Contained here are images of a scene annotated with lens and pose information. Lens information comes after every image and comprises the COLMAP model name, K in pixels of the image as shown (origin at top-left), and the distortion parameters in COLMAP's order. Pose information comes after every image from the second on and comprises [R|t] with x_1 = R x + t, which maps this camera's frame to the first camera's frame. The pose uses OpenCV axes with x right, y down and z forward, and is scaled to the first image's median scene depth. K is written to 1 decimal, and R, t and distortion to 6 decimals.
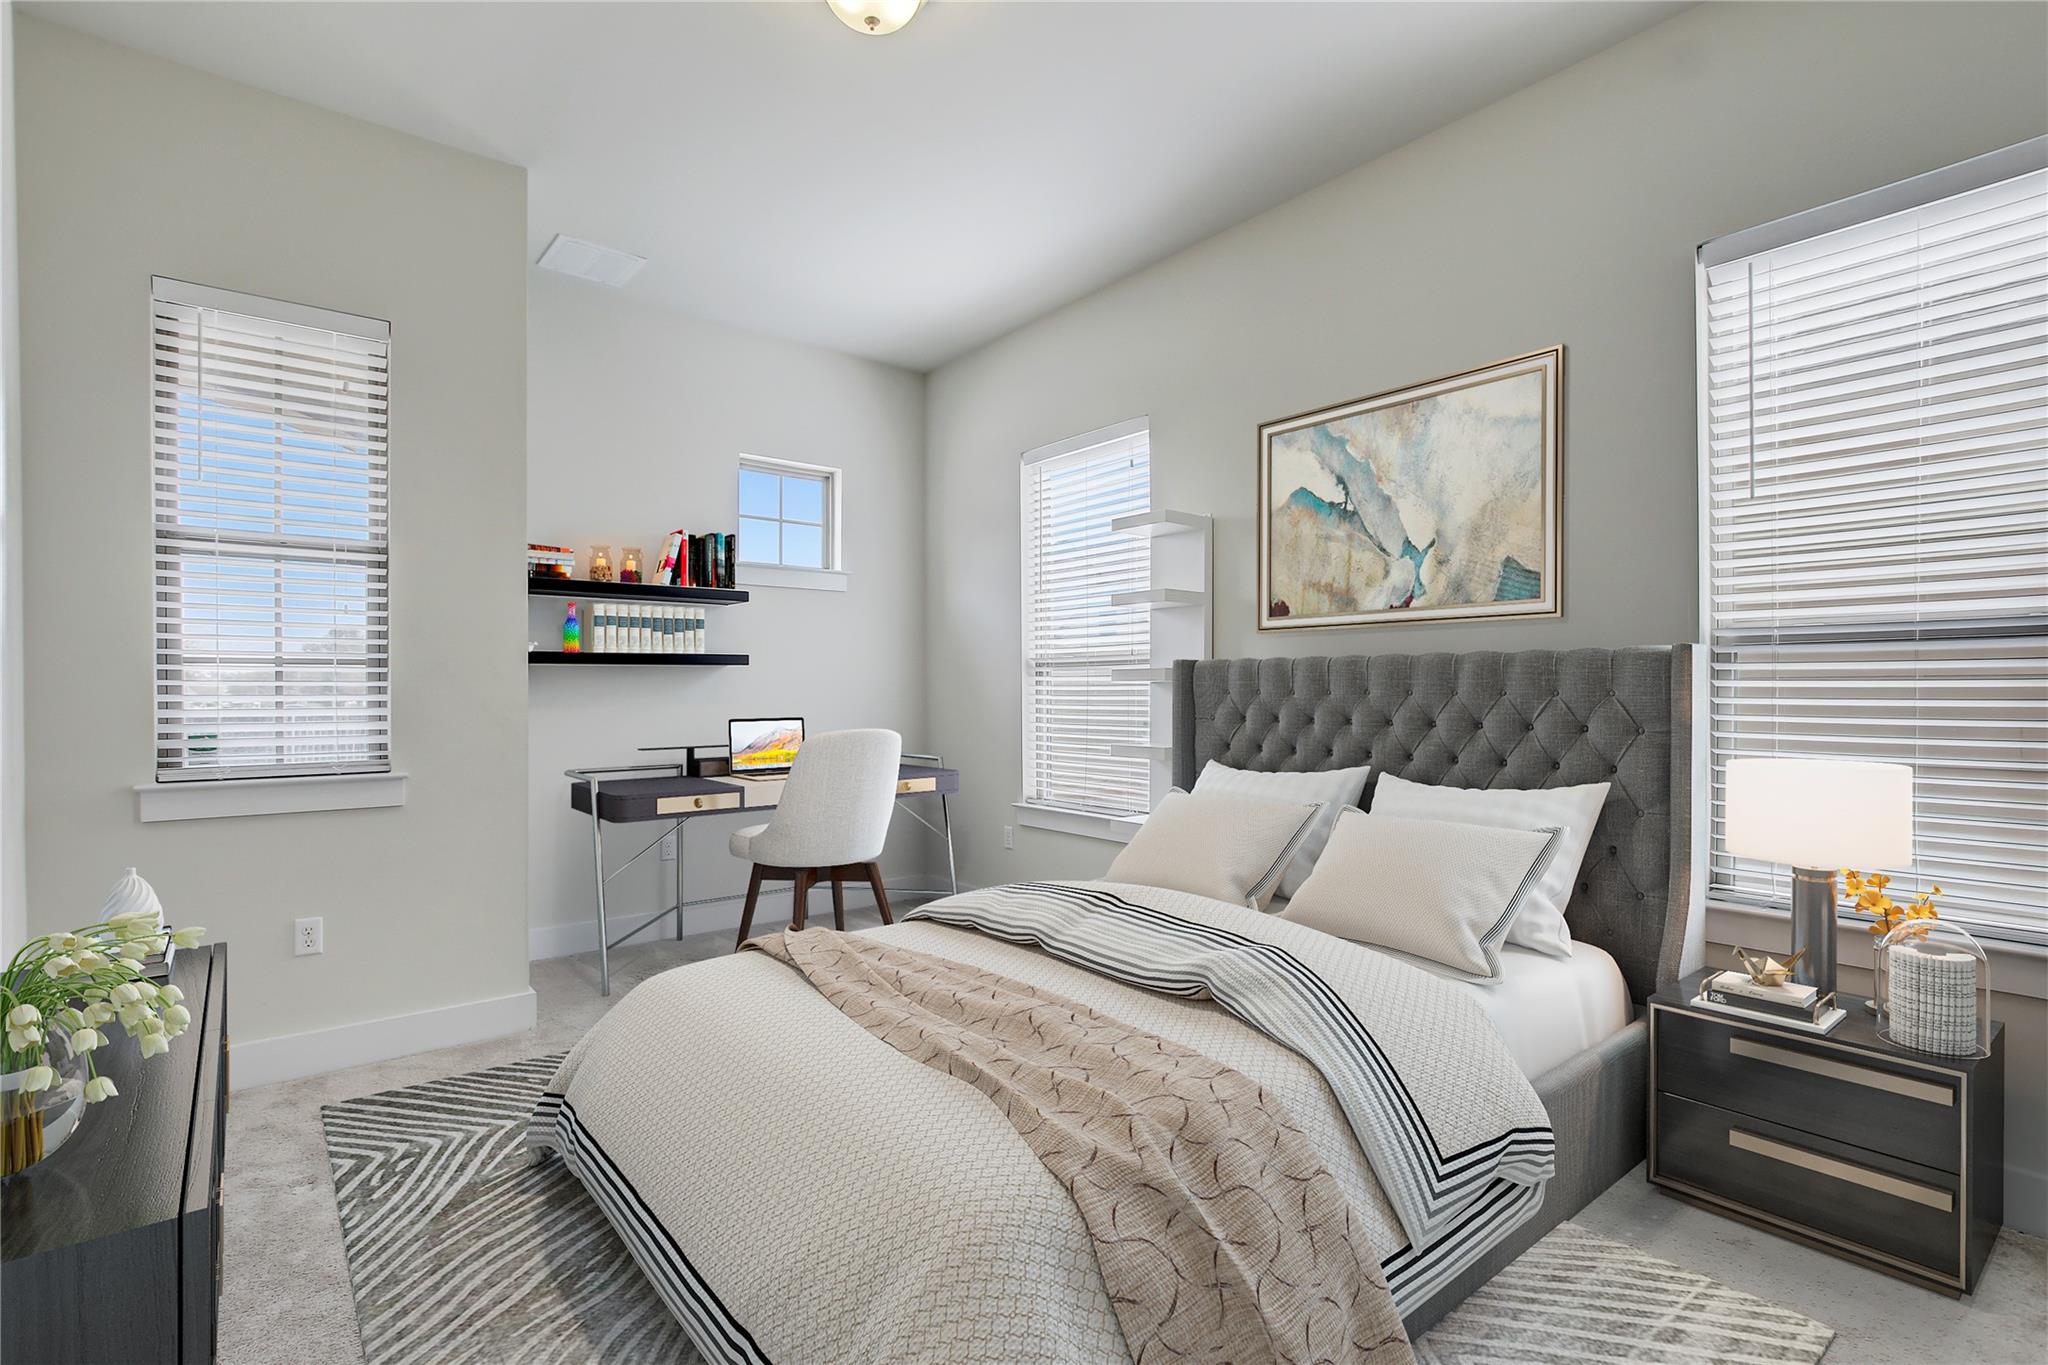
lens RADIAL K [[954.5, 0, 1024.0], [0, 954.5, 682.5], [0, 0, 1]] dist [-0.038494, -0.000159]
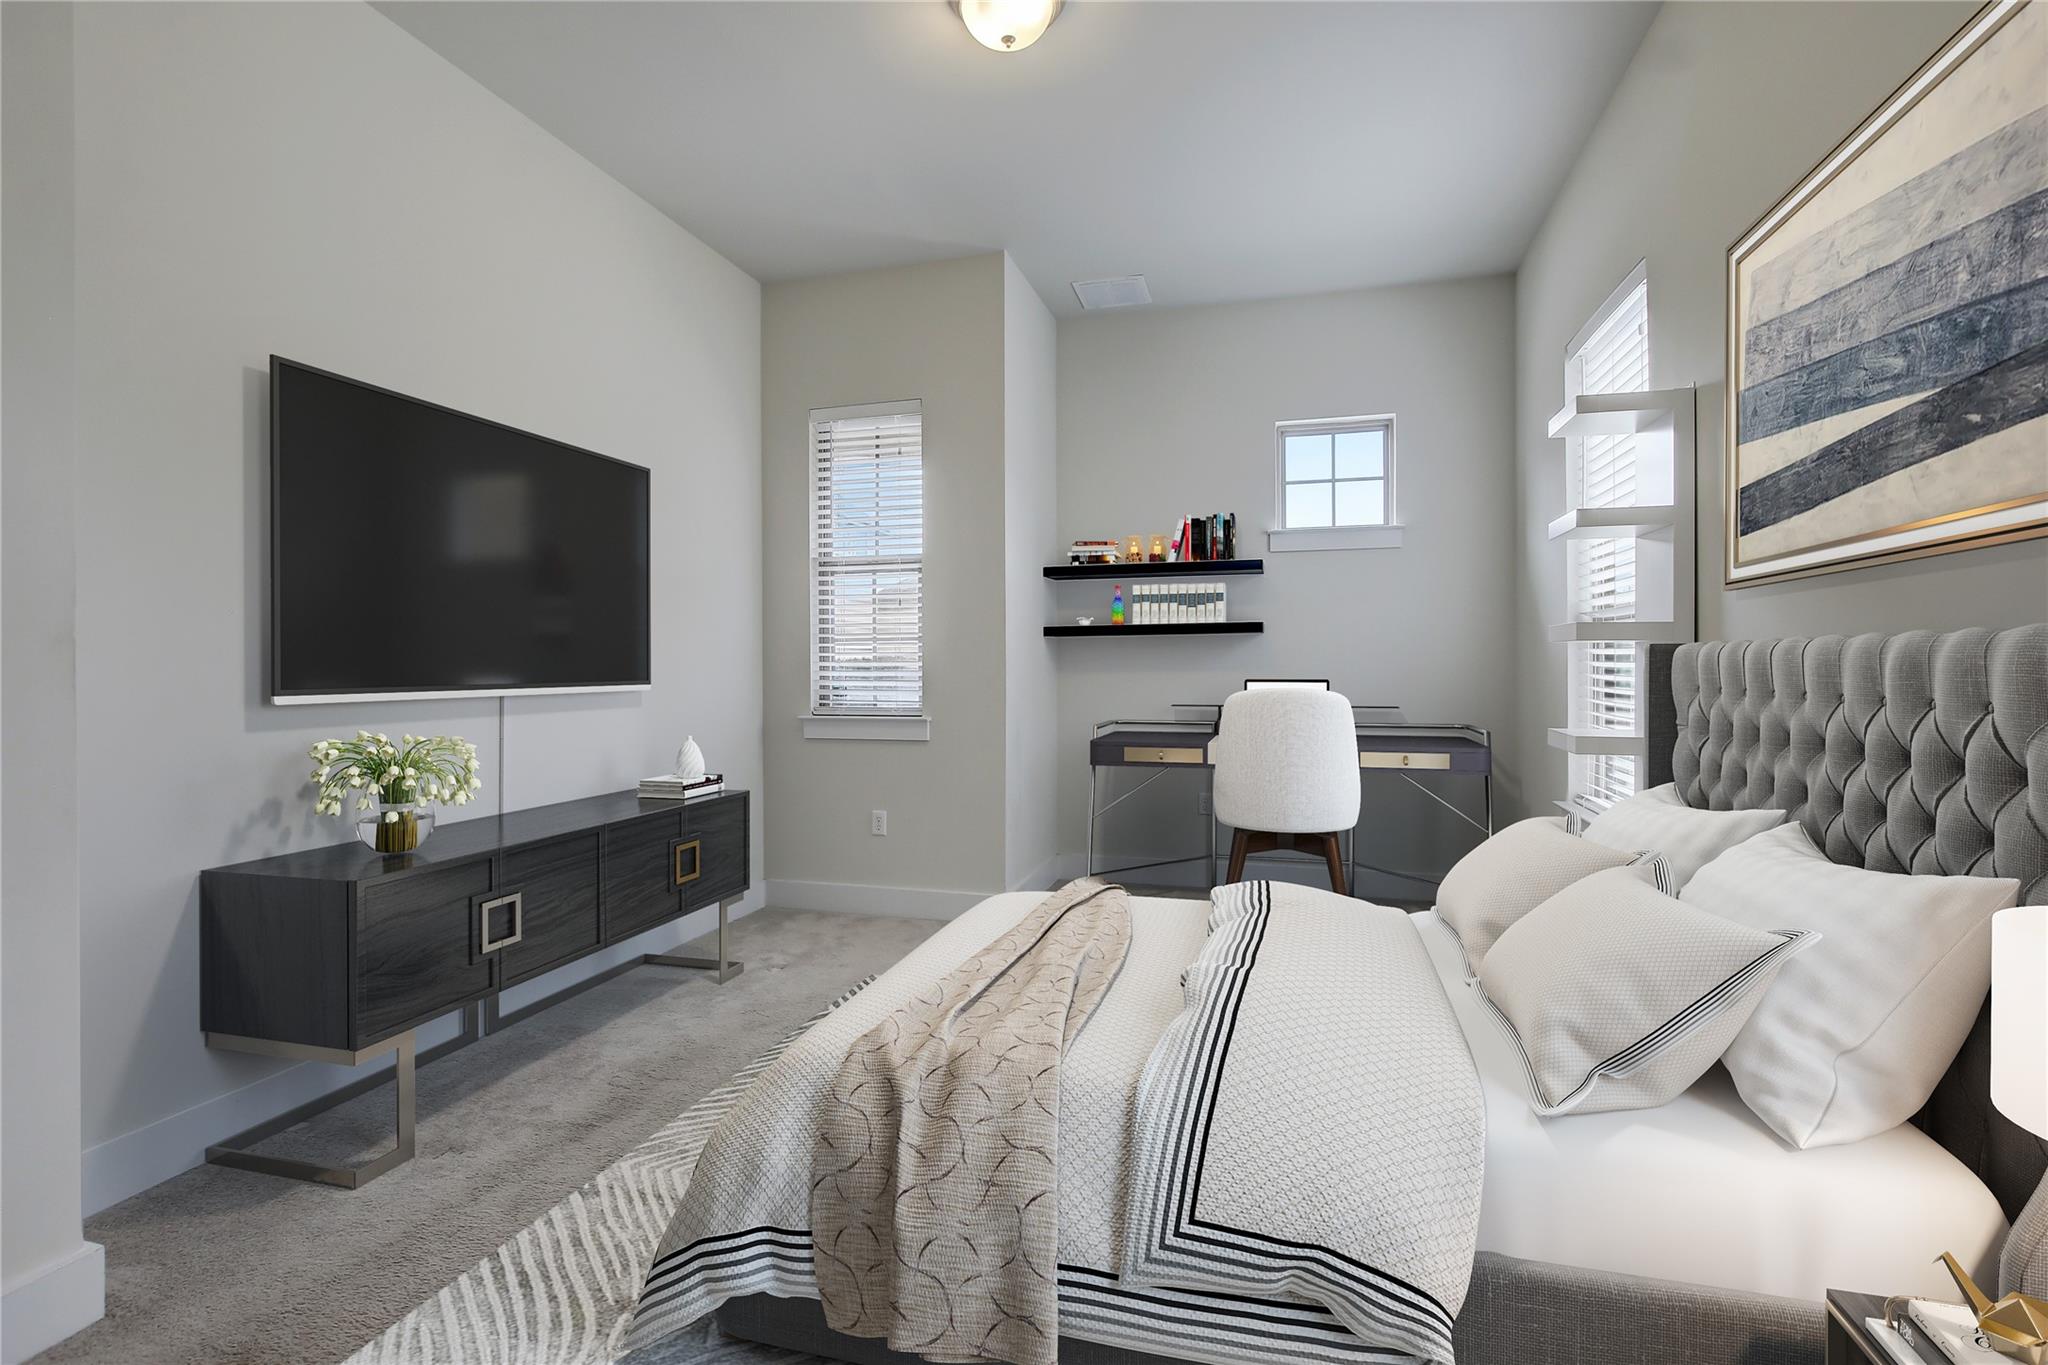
lens RADIAL K [[997.7, 0, 1022.1], [0, 997.7, 657.9], [0, 0, 1]] dist [0.000458, 0.000027]
pose [[0.581565, -0.010768, -0.813429, 0.475442], [0.011212, 0.999924, -0.005220, 0.012918], [0.813423, -0.006084, 0.581641, 0.169621]]
